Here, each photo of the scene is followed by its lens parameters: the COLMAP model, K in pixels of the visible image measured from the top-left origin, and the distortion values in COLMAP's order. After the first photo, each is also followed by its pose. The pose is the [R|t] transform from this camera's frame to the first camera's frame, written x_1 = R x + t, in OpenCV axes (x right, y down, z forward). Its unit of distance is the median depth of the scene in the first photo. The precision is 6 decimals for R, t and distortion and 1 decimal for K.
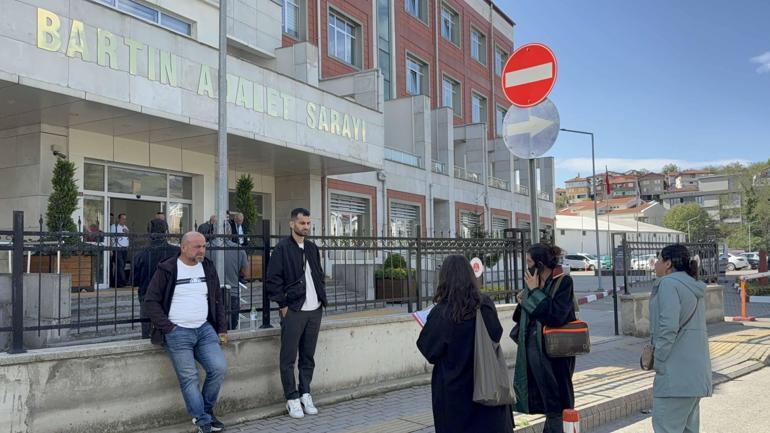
lens RADIAL K [[653.0, 0, 388.7], [0, 653.0, 224.6], [0, 0, 1]] dist [0.095077, -0.013786]
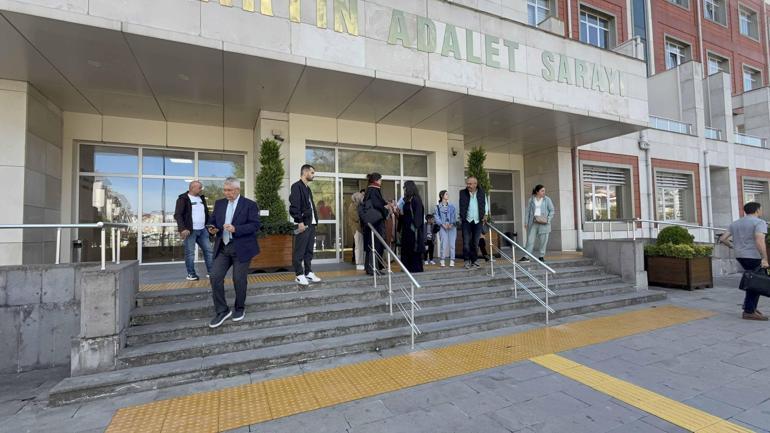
lens RADIAL K [[349.4, 0, 383.2], [0, 349.4, 219.0], [0, 0, 1]] dist [-0.003381, 0.000007]
pose [[0.804788, -0.023358, -0.593103, -0.020801], [0.041633, 0.998986, 0.017149, 0.012778], [0.592101, -0.038494, 0.804944, 0.399126]]
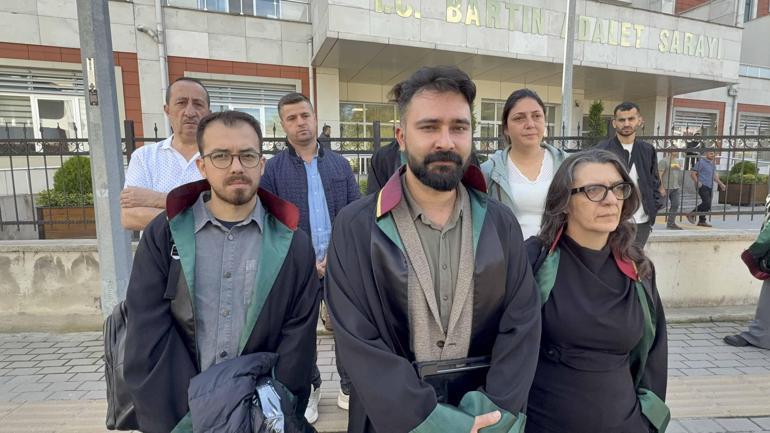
lens RADIAL K [[383.7, 0, 384.4], [0, 383.7, 217.3], [0, 0, 1]] dist [-0.002529, 0.000290]
pose [[0.754601, 0.084847, -0.650675, -0.018812], [0.034987, 0.984992, 0.169016, 0.006967], [0.655250, -0.150304, 0.740308, 0.102376]]
